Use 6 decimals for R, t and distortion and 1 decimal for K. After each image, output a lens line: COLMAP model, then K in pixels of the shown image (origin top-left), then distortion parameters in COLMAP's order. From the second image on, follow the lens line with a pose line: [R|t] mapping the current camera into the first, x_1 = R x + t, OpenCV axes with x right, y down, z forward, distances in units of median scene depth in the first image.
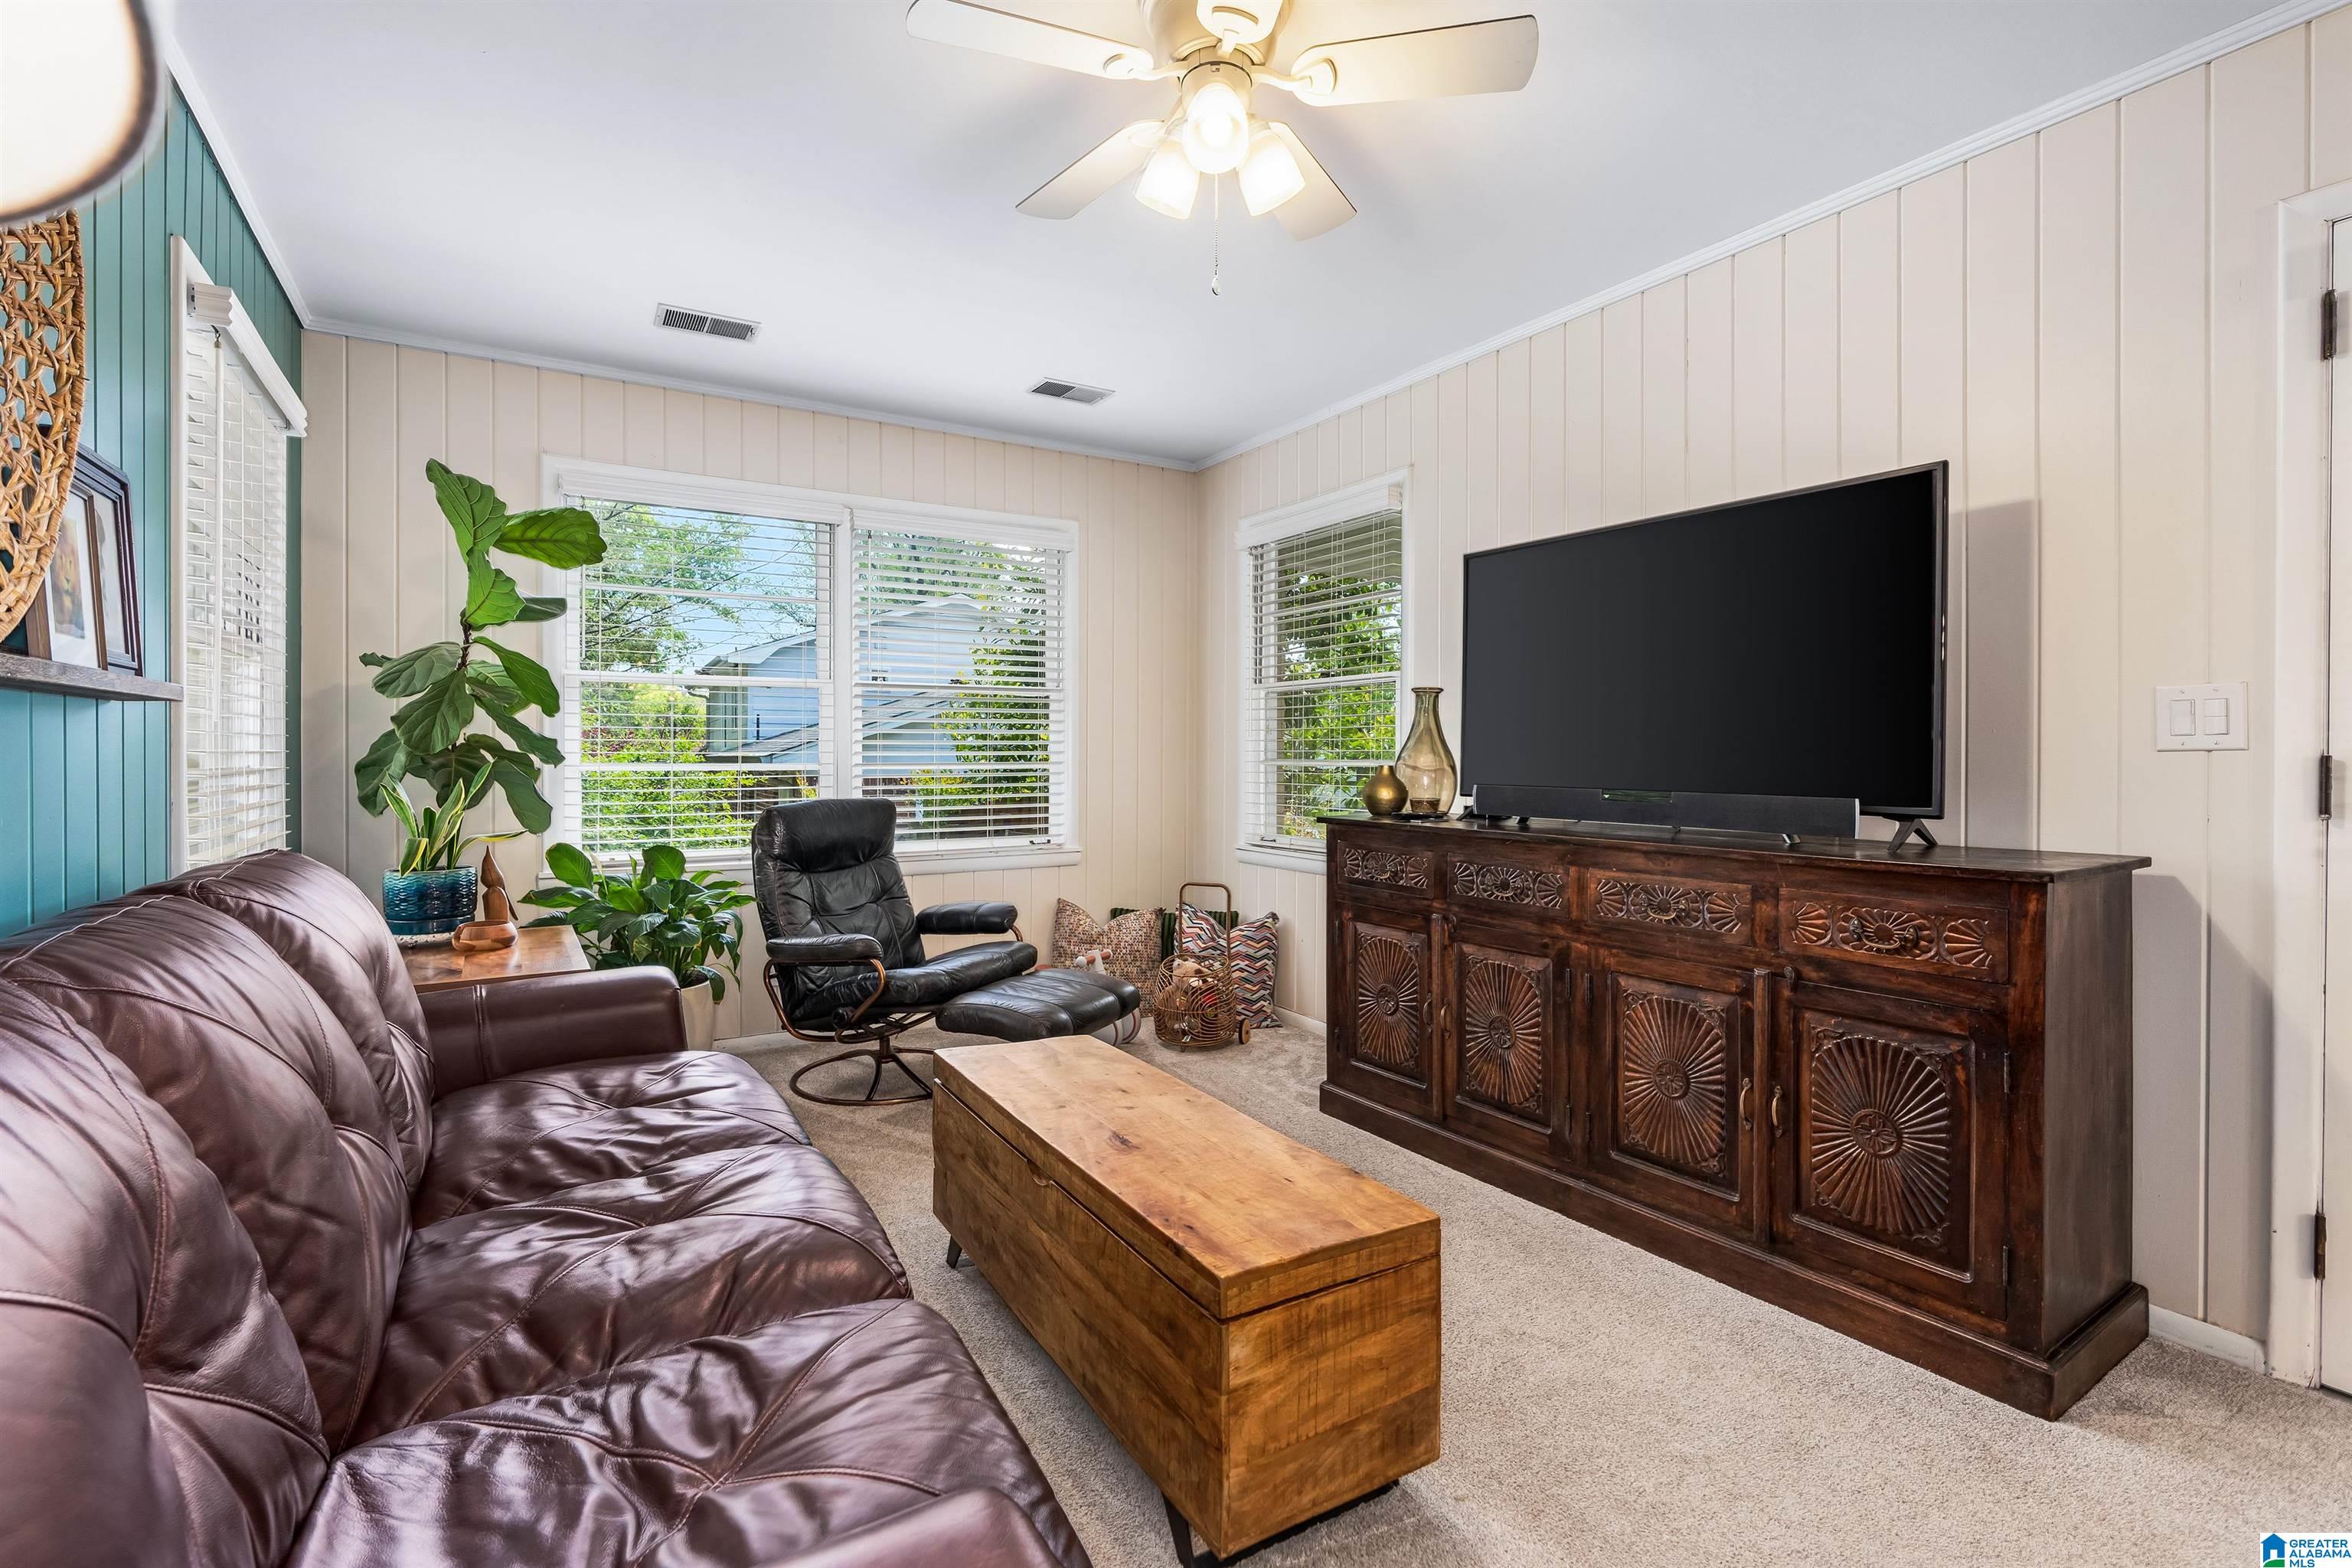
lens RADIAL K [[1069.2, 0, 1173.8], [0, 1069.2, 770.3], [0, 0, 1]] dist [-0.005316, -0.000273]
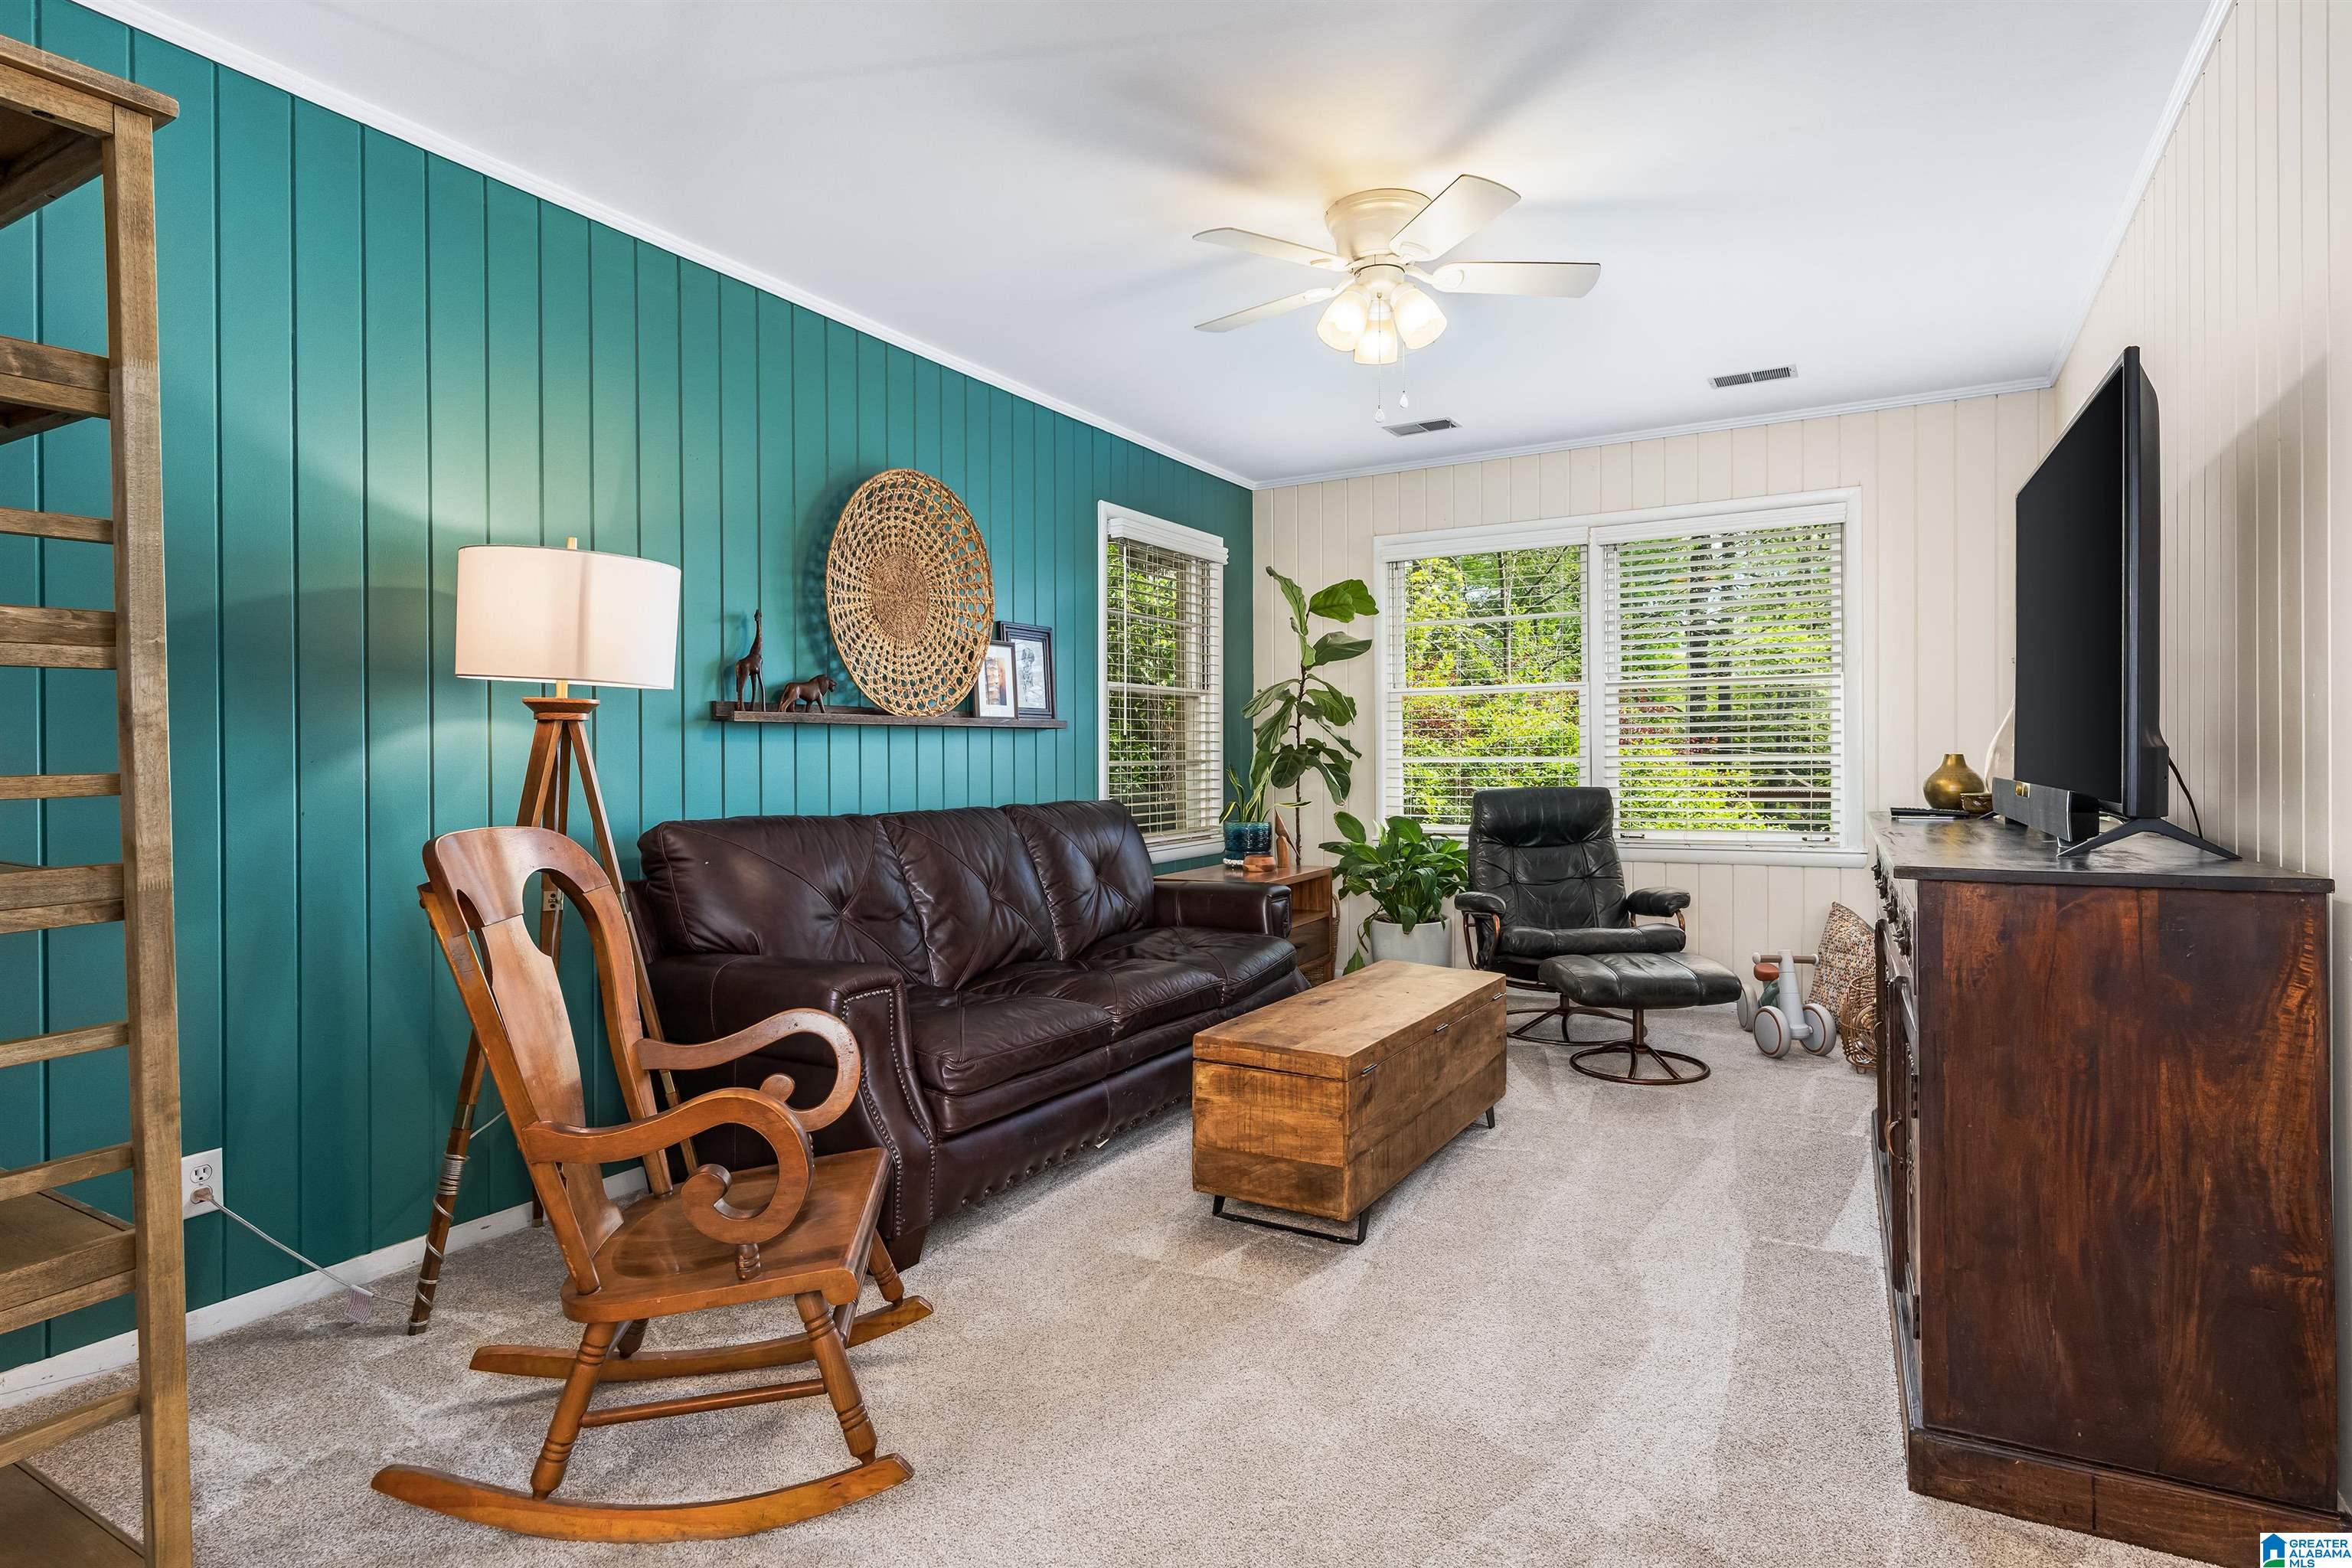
lens RADIAL K [[1252.3, 0, 1170.5], [0, 1252.3, 766.3], [0, 0, 1]] dist [-0.004149, 0.000484]
pose [[0.483257, 0.001474, -0.875477, 0.765695], [-0.004838, 0.999988, -0.000987, 0.009035], [0.875465, 0.004712, 0.483258, -0.024977]]
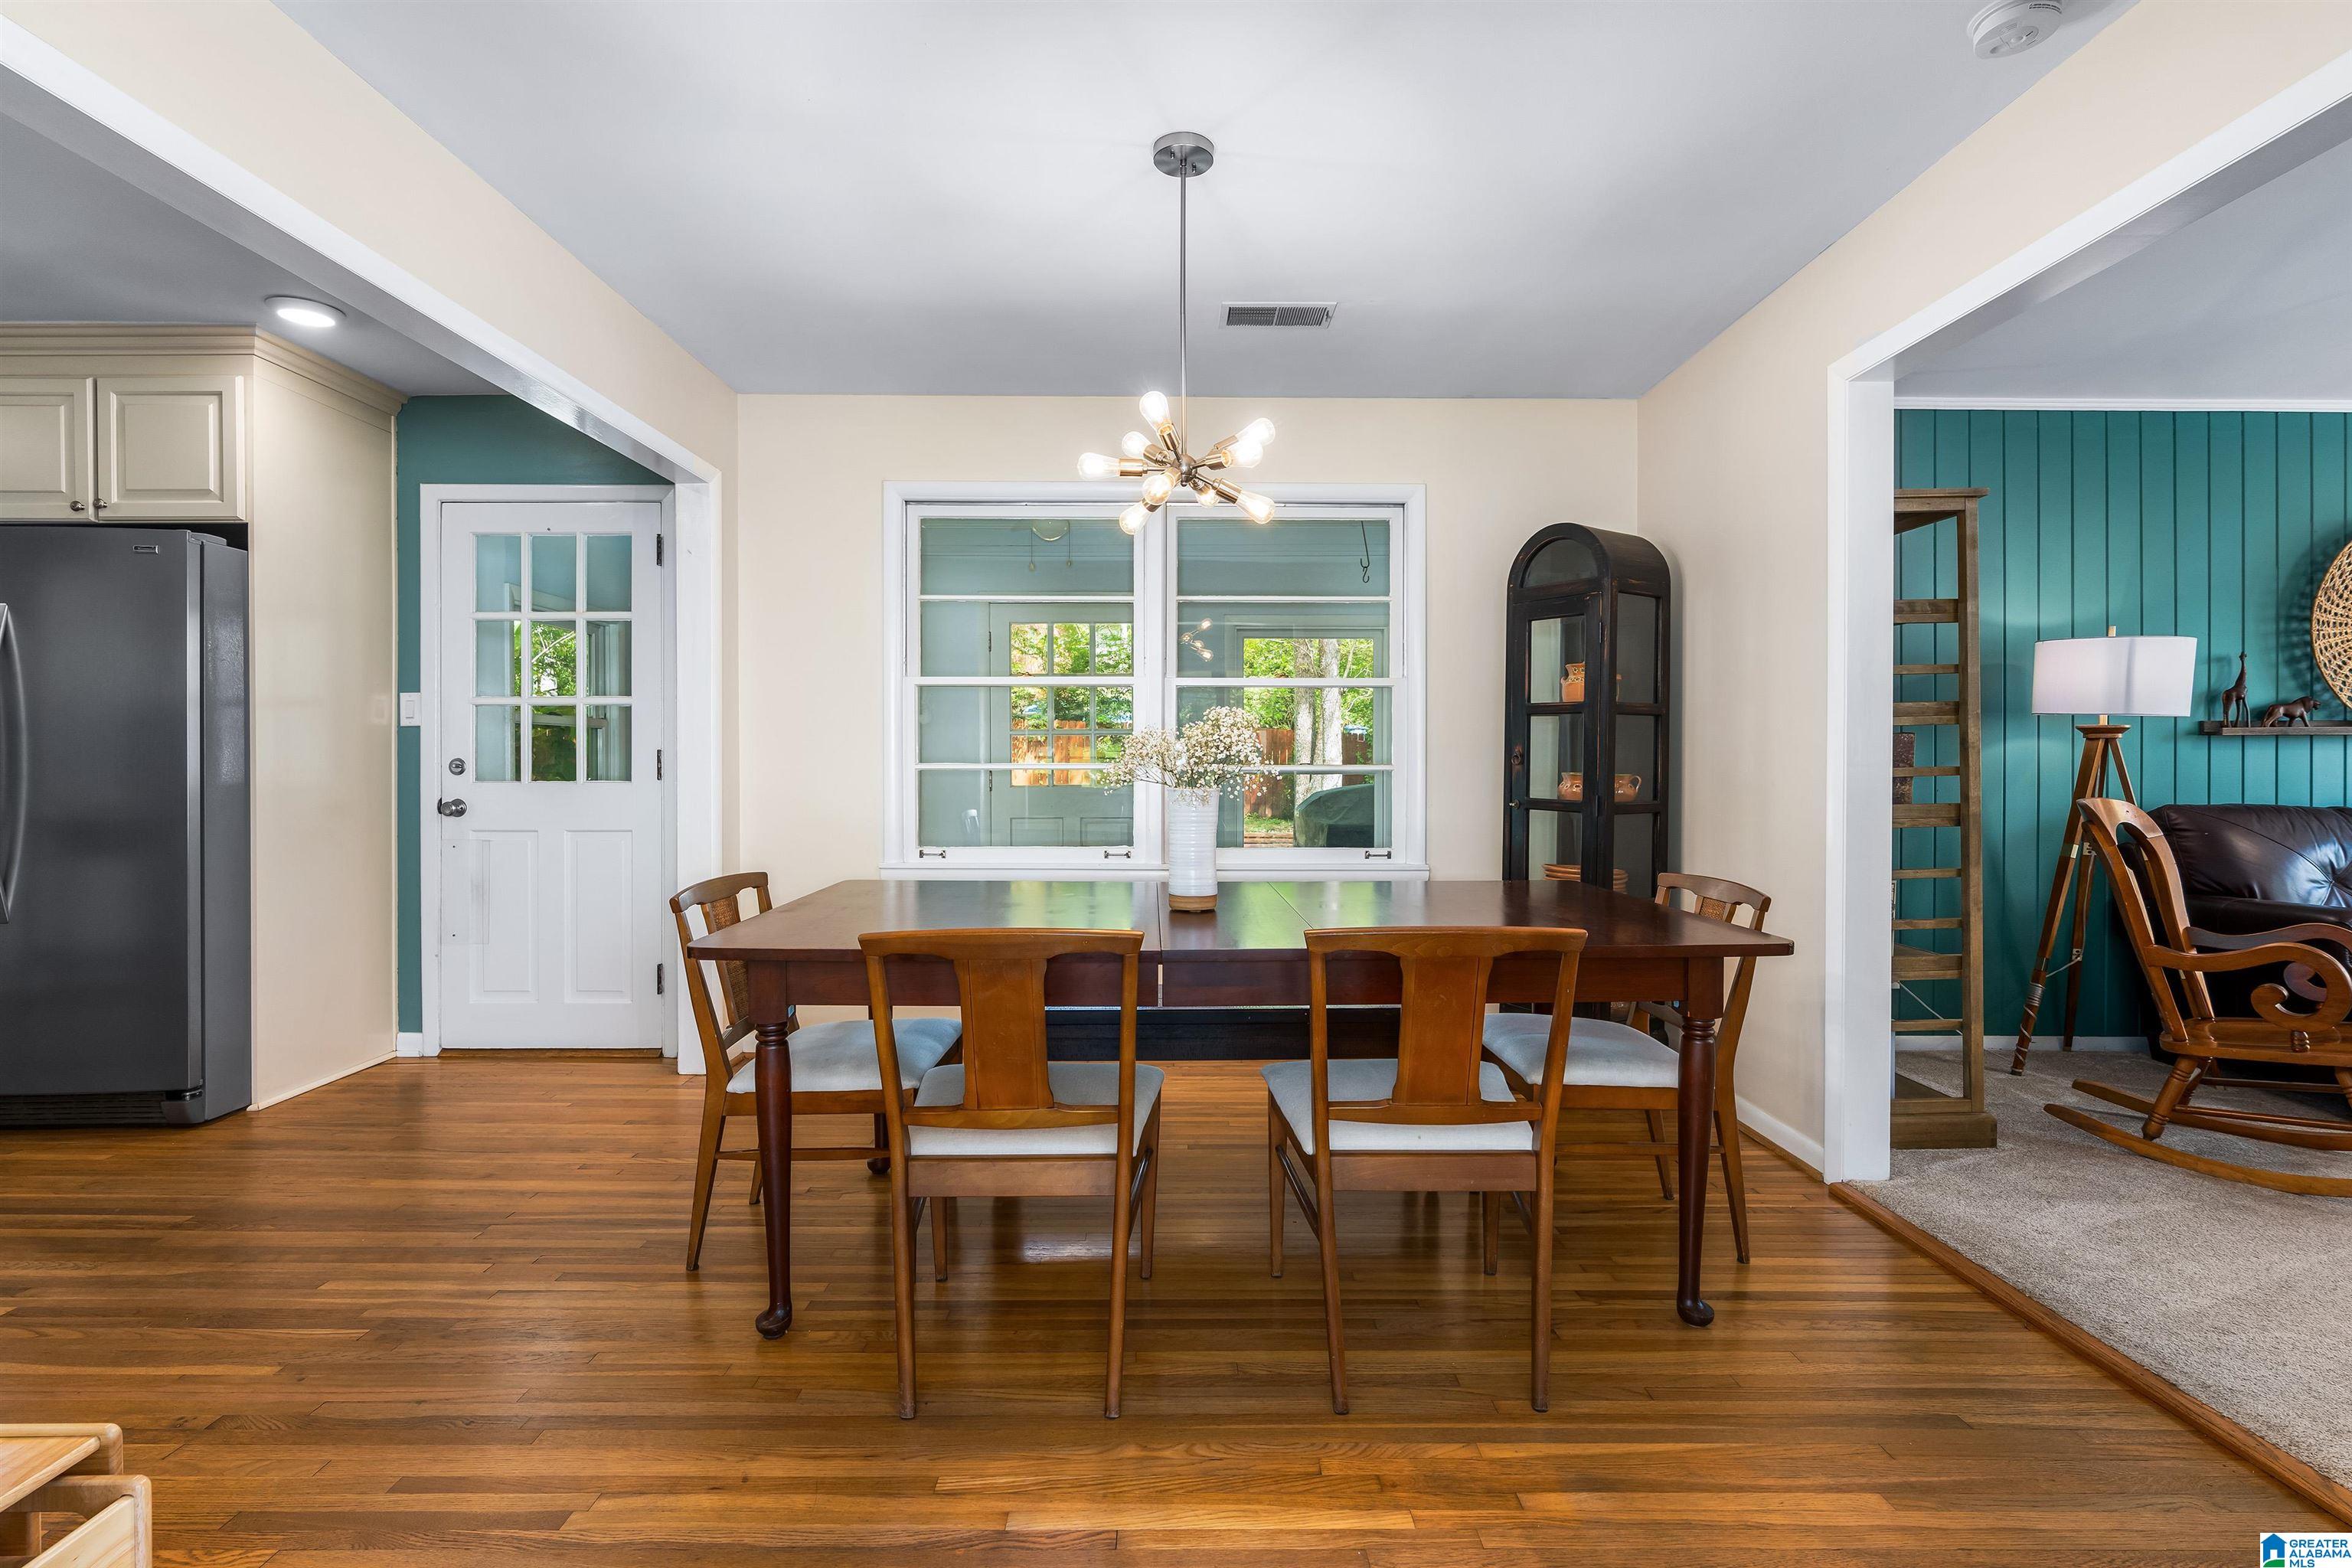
lens RADIAL K [[1069.2, 0, 1168.9], [0, 1069.2, 760.4], [0, 0, 1]] dist [-0.005316, -0.000273]
pose [[-0.513457, -0.002426, -0.858112, 1.489085], [-0.015583, 0.999857, 0.006497, 0.013055], [0.857974, 0.016708, -0.513422, -0.305472]]
